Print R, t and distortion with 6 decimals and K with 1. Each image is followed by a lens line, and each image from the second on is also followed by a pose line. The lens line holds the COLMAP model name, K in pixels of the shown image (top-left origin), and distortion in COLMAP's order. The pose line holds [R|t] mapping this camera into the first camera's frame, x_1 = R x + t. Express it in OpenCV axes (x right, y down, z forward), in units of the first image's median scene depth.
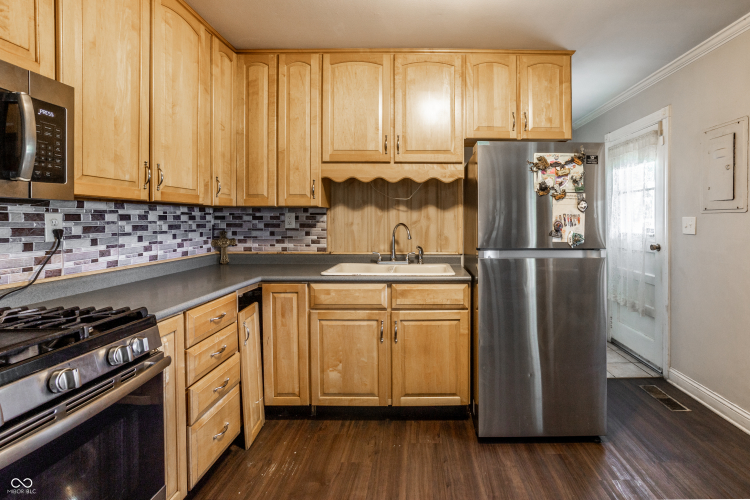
lens RADIAL K [[363.4, 0, 400.1], [0, 363.4, 224.7], [0, 0, 1]] dist [-0.027207, 0.003407]
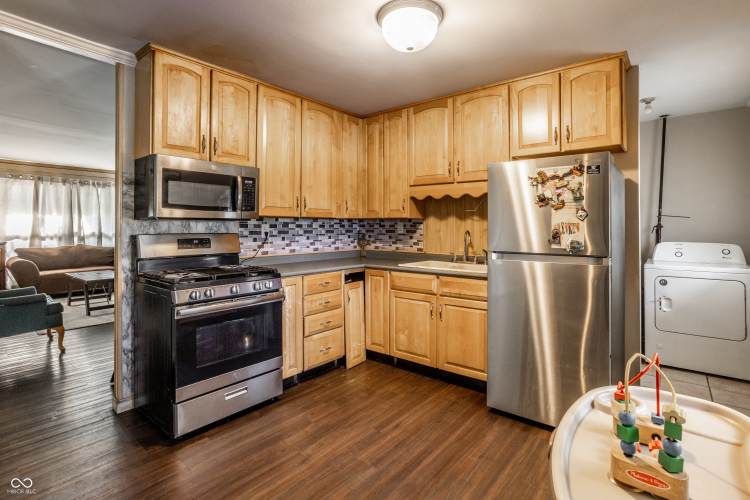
lens RADIAL K [[363.4, 0, 378.9], [0, 363.4, 230.0], [0, 0, 1]] dist [-0.027207, 0.003407]
pose [[0.778581, 0.005729, -0.627517, 0.619524], [-0.009723, 0.999948, -0.002934, 0.001291], [0.627468, 0.008385, 0.778597, -0.165161]]
